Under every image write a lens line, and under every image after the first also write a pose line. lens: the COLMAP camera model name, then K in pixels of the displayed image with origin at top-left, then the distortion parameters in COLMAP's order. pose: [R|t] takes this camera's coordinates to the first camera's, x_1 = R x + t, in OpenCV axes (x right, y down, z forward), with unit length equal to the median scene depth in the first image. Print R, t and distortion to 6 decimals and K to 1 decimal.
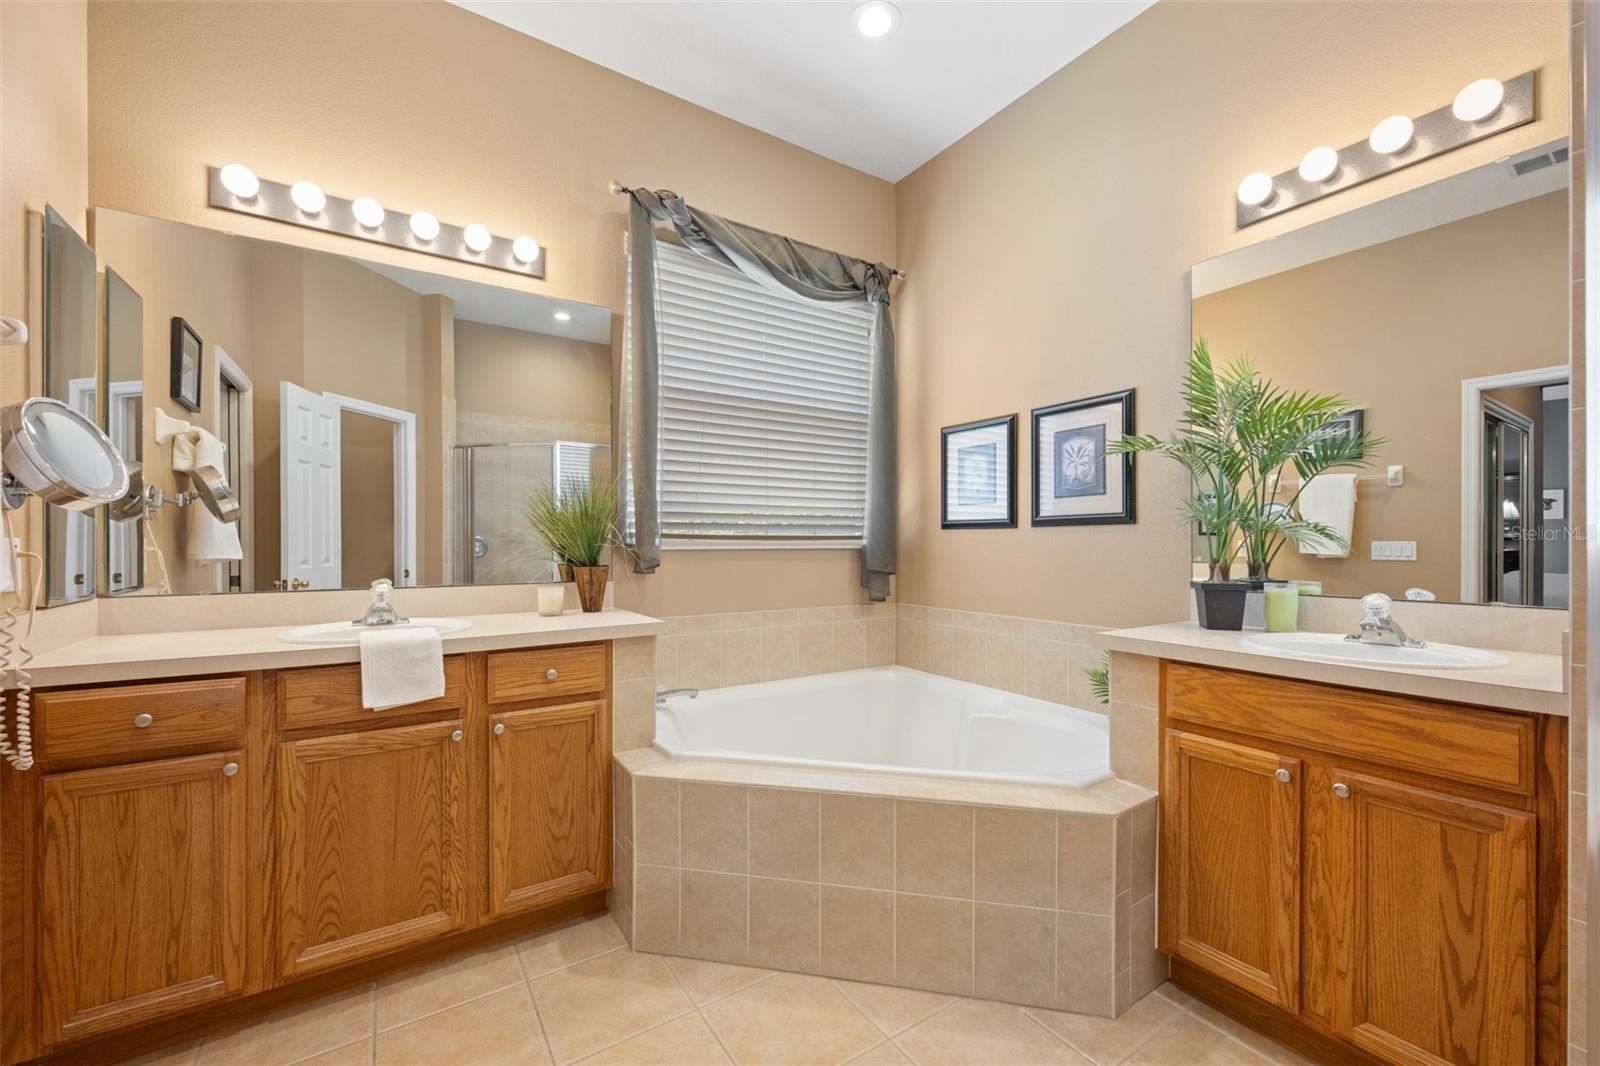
lens RADIAL K [[640.8, 0, 796.7], [0, 640.8, 542.4], [0, 0, 1]] dist [-0.000046, 0.000374]
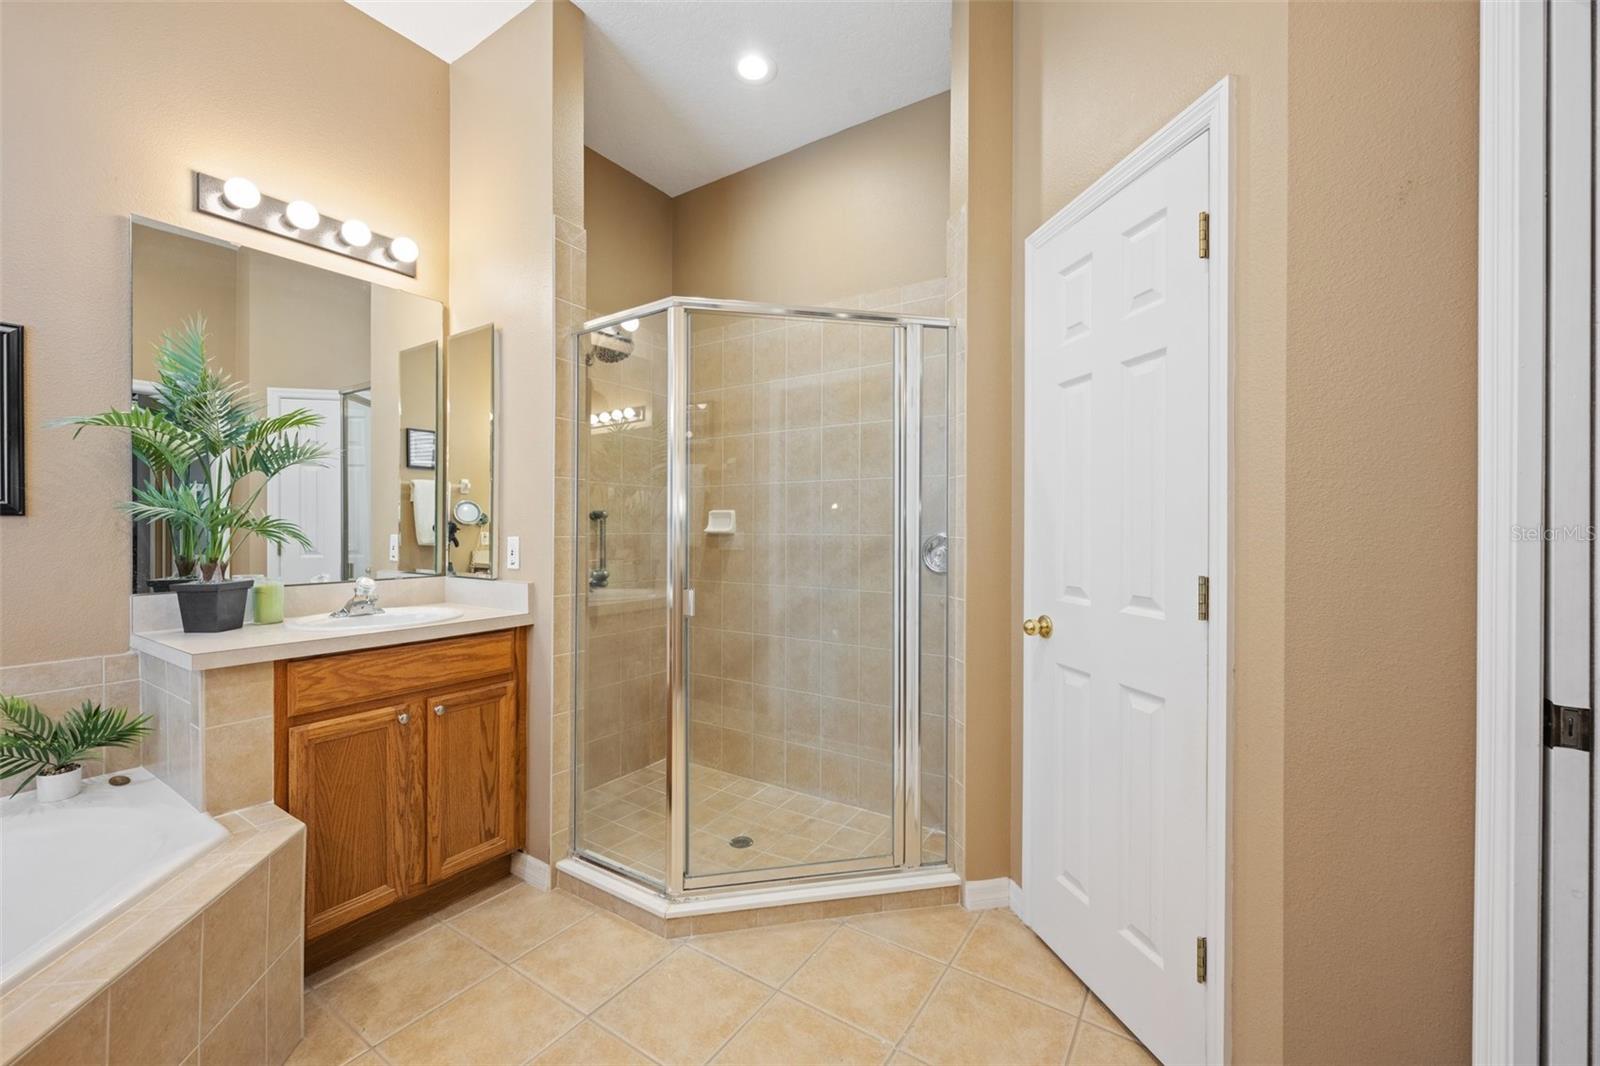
lens RADIAL K [[640.8, 0, 799.7], [0, 640.8, 530.3], [0, 0, 1]] dist [-0.000046, 0.000374]
pose [[-0.397584, -0.004379, 0.917555, -0.770879], [-0.001325, 0.999990, 0.004198, -0.028433], [-0.917565, 0.000454, -0.397586, 0.787931]]
